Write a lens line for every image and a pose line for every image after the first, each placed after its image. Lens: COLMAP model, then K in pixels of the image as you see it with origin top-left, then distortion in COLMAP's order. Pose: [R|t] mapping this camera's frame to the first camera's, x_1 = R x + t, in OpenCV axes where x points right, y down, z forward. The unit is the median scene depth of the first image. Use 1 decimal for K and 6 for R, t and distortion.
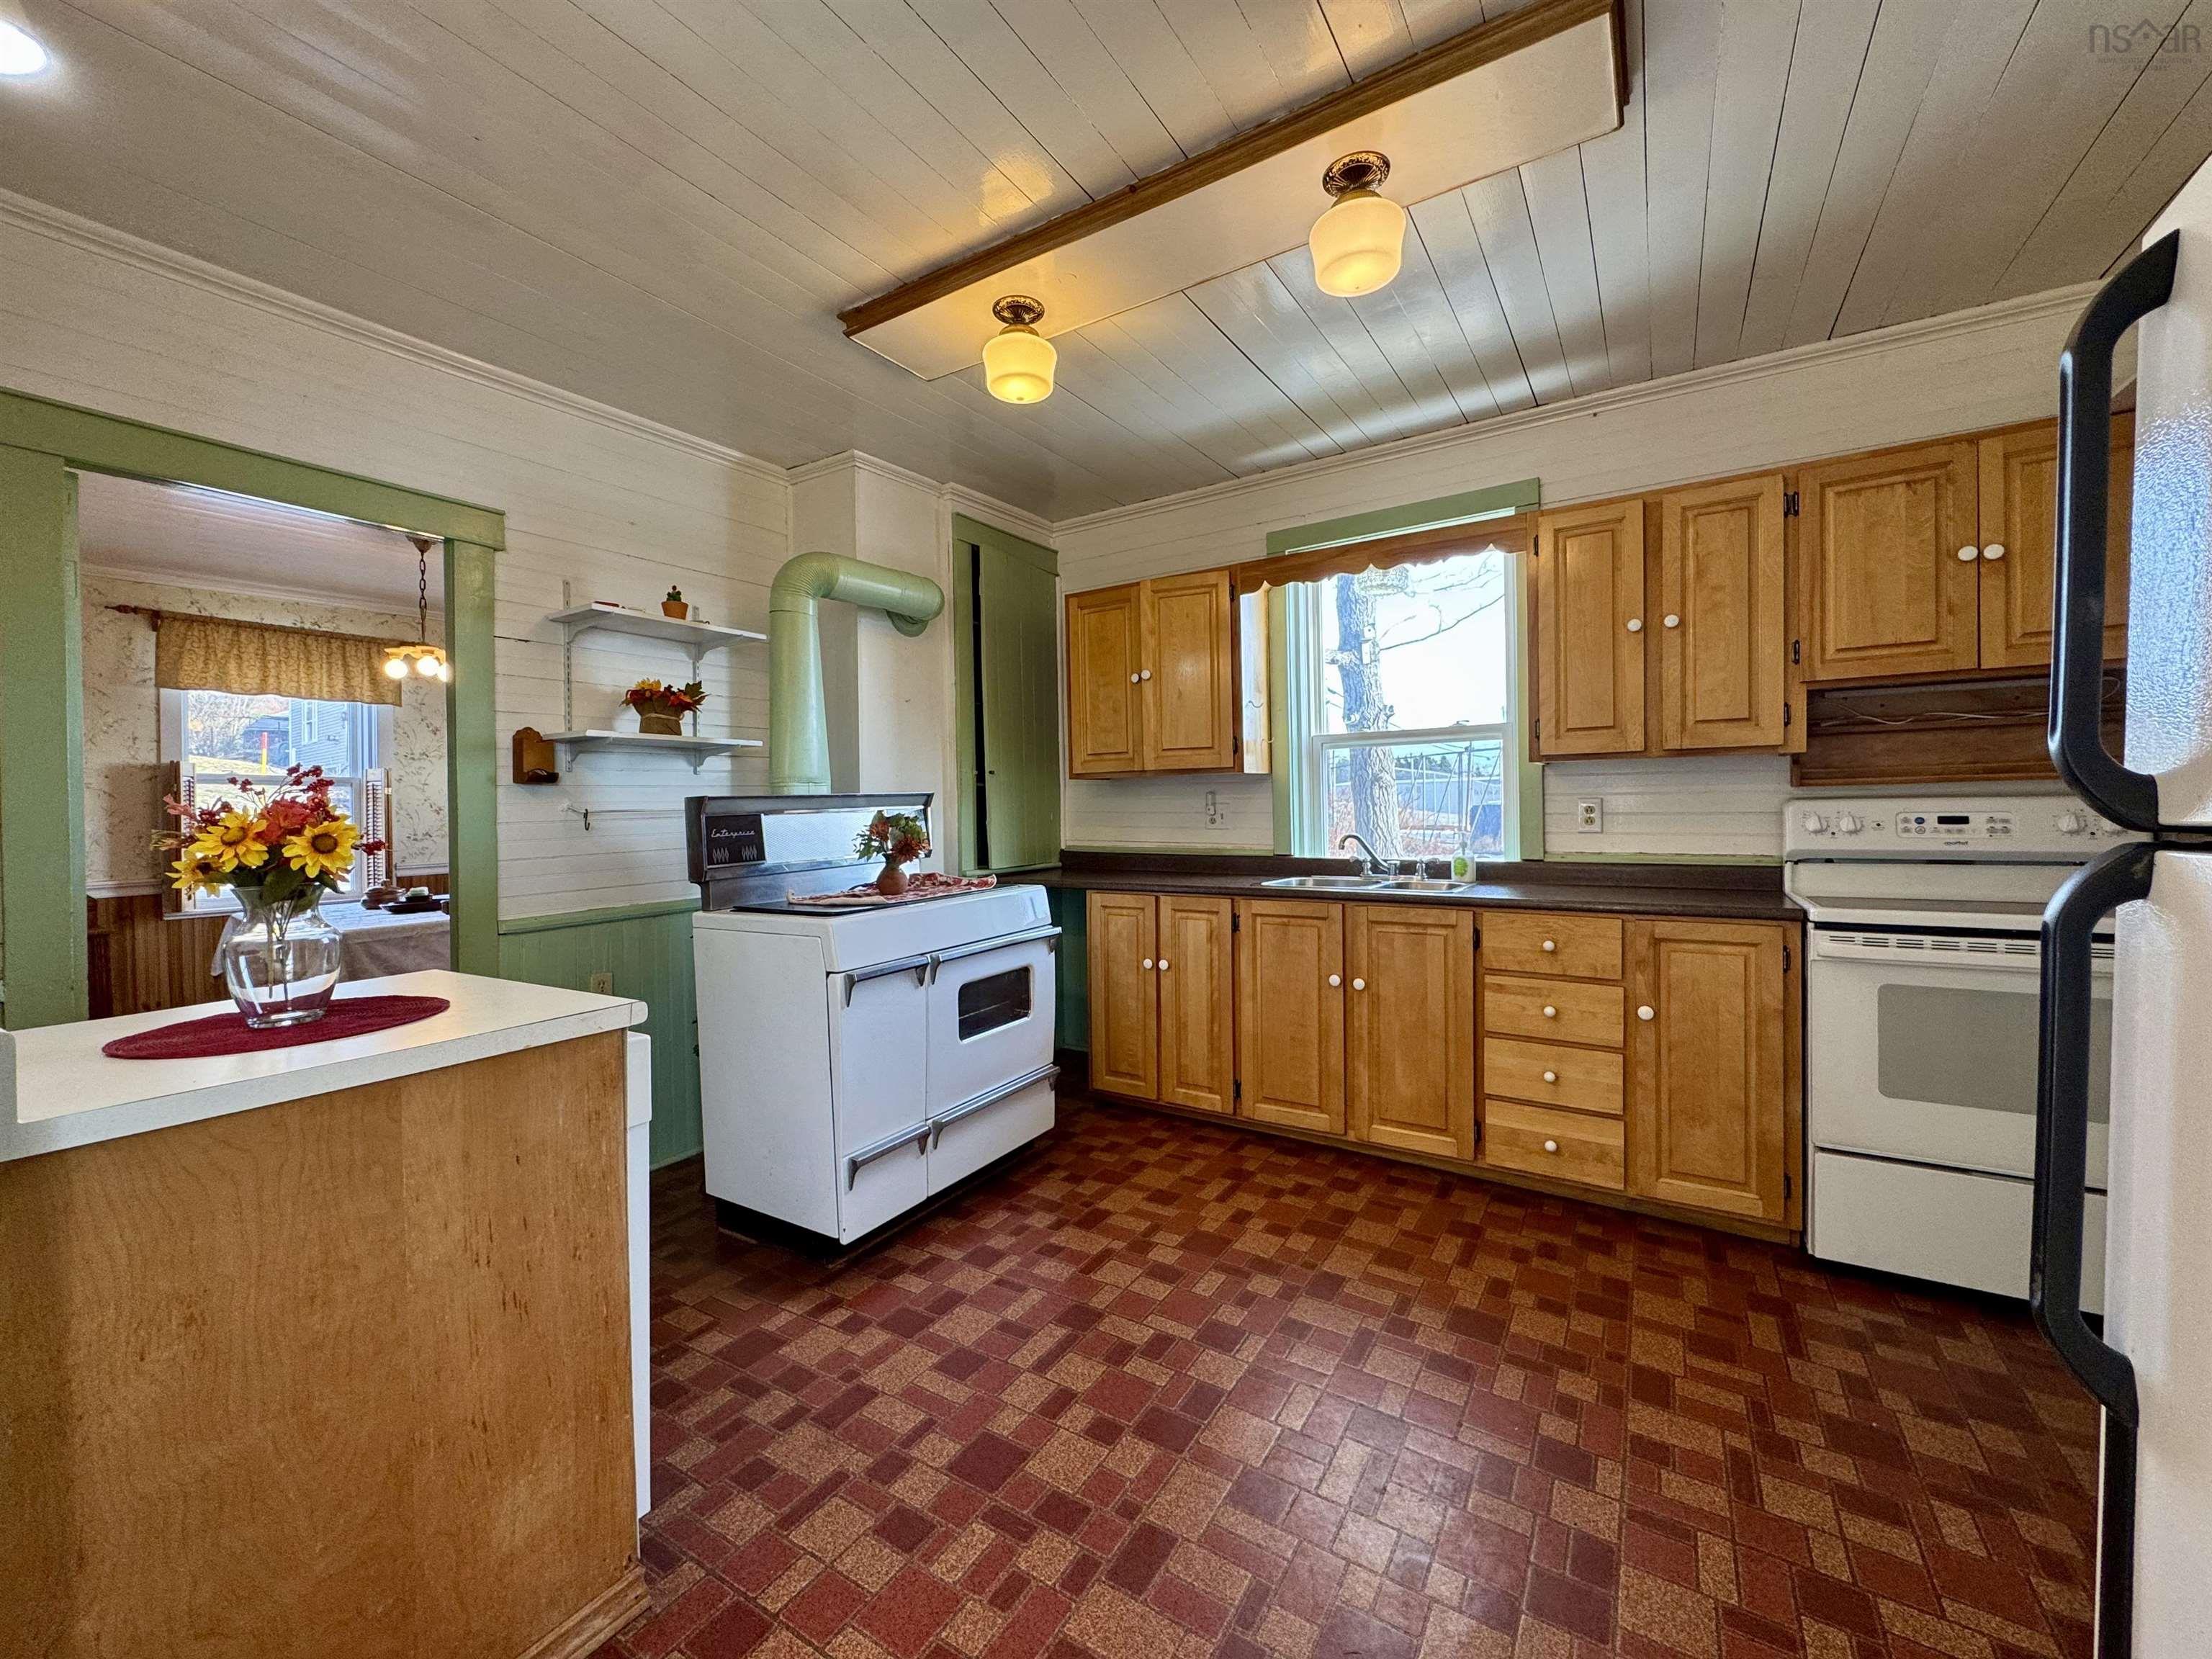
lens RADIAL K [[881.5, 0, 1104.5], [0, 881.5, 821.2], [0, 0, 1]] dist [-0.000649, -0.000570]
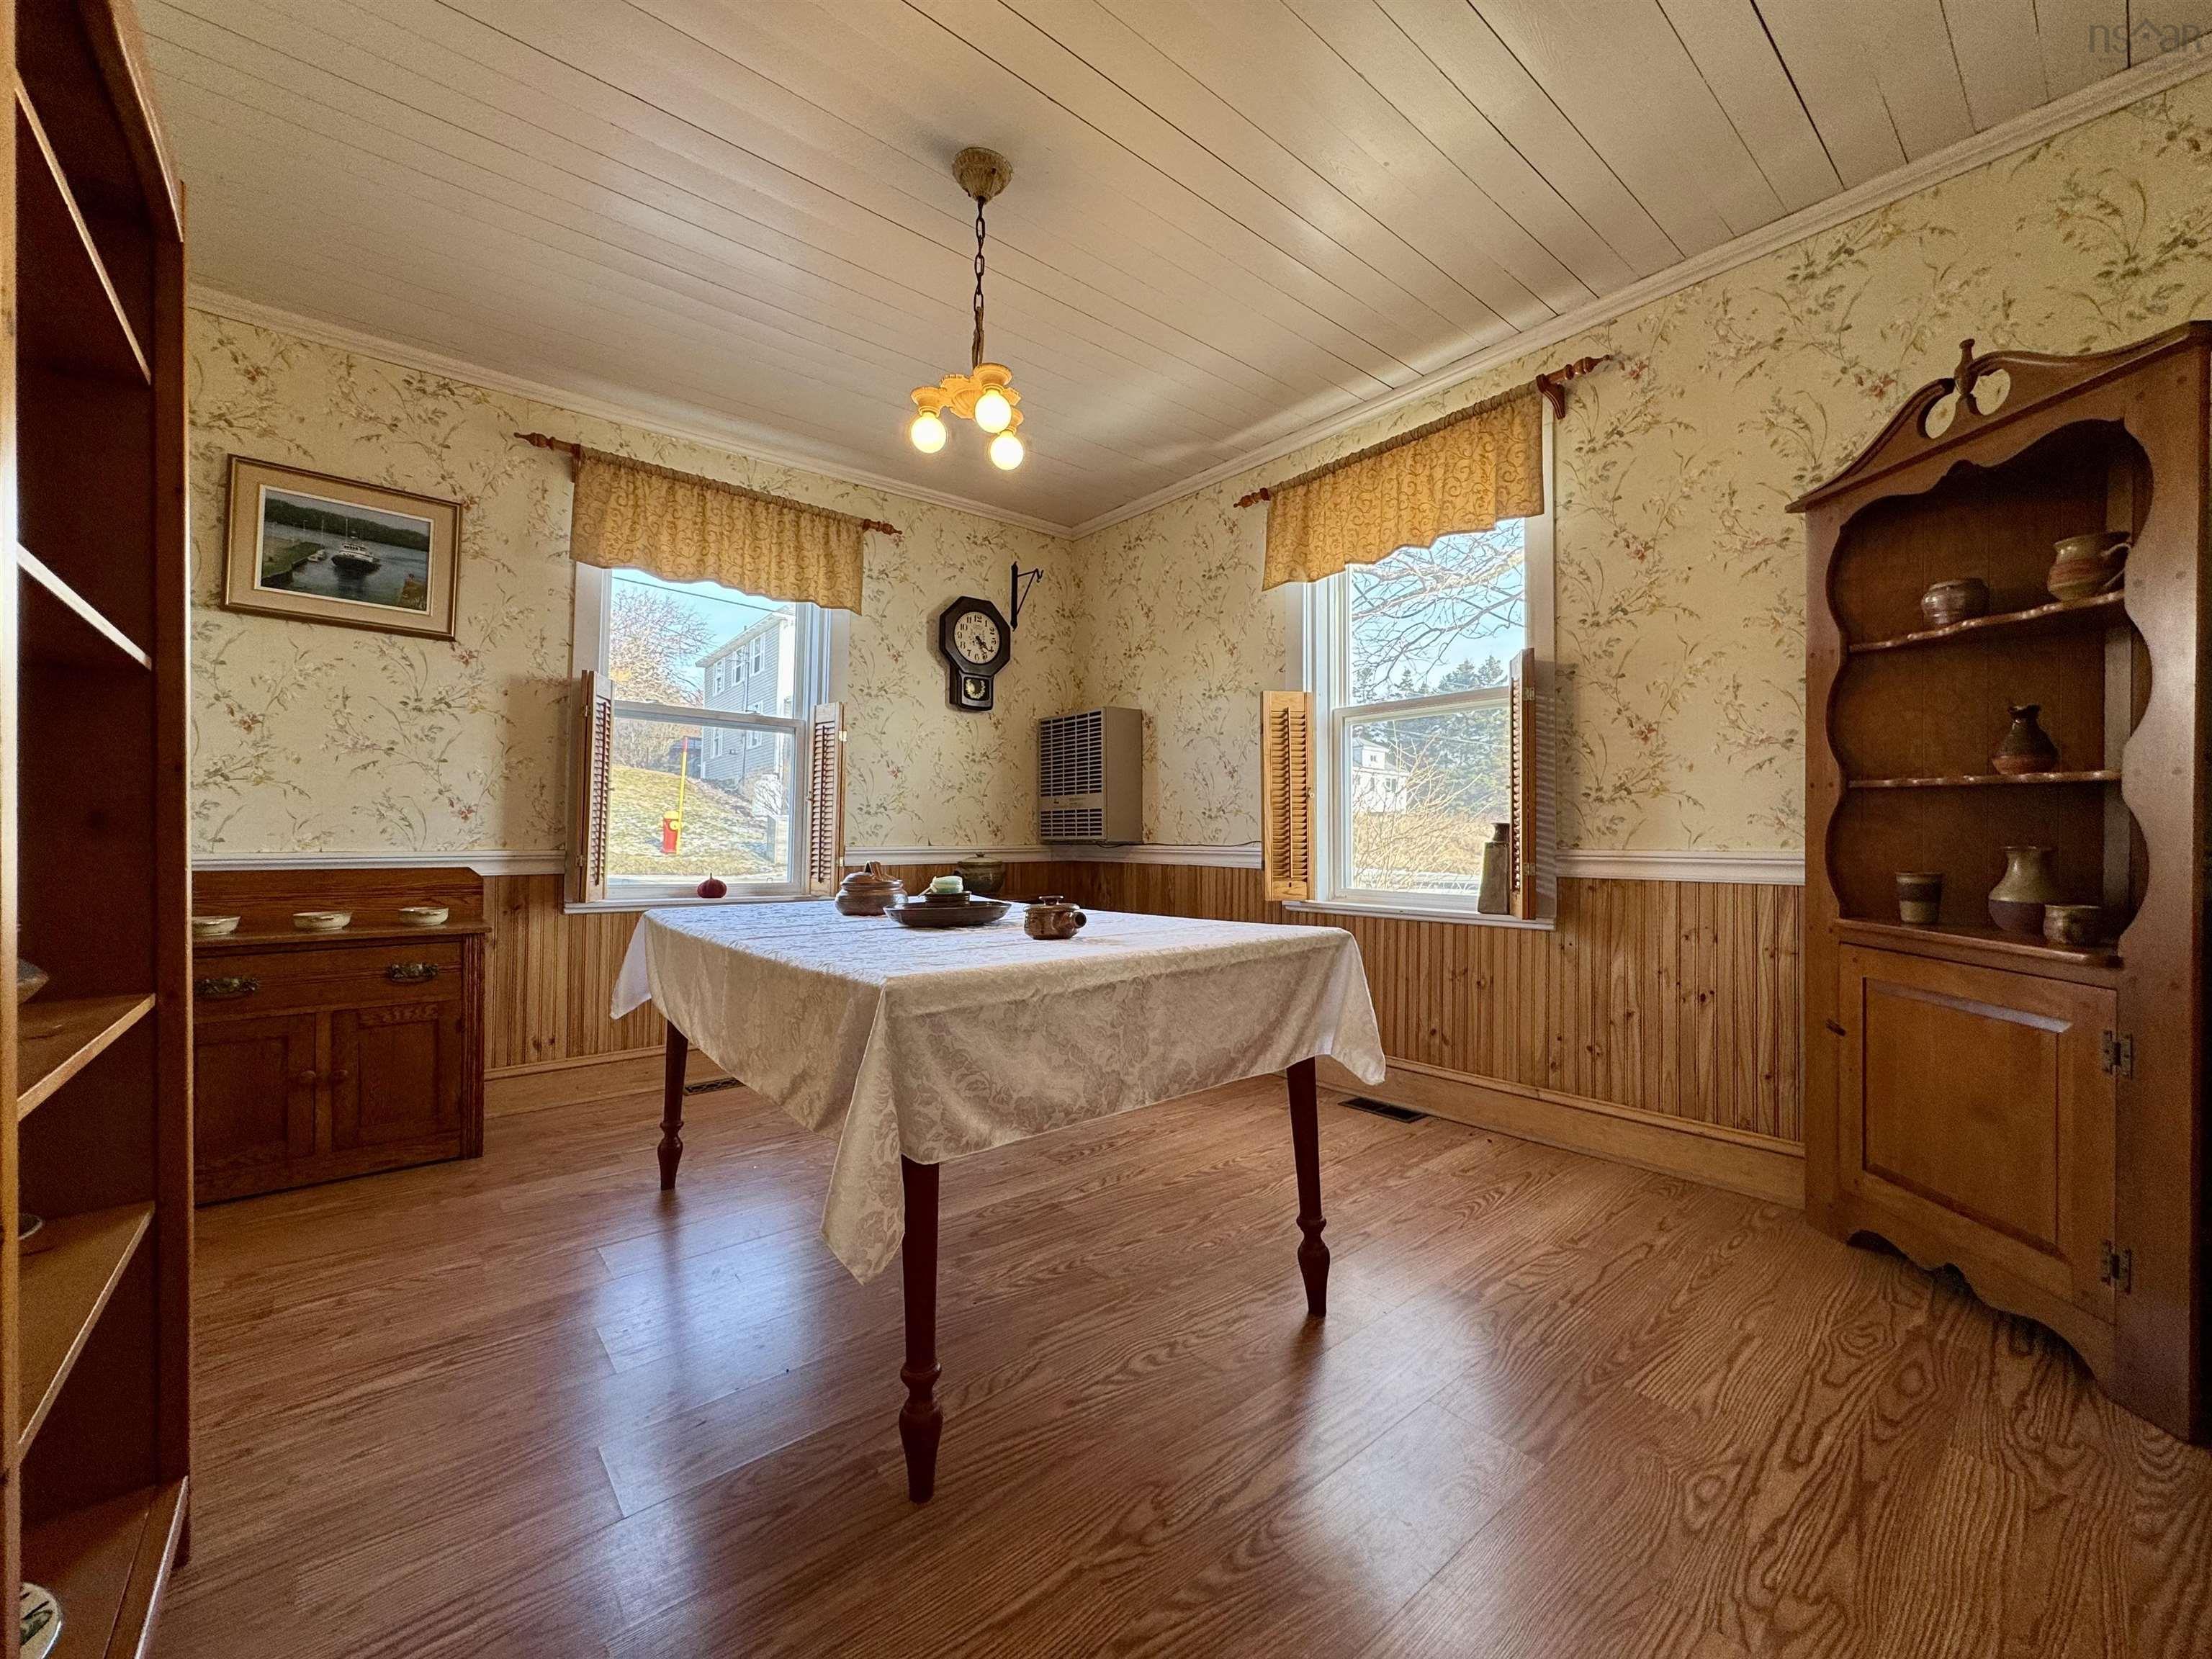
lens RADIAL K [[881.5, 0, 1108.1], [0, 881.5, 822.8], [0, 0, 1]] dist [-0.000649, -0.000570]
pose [[0.952269, 0.022402, -0.304436, -0.478110], [-0.031705, 0.999168, -0.025648, 0.048281], [0.303608, 0.034076, 0.952187, 0.489494]]
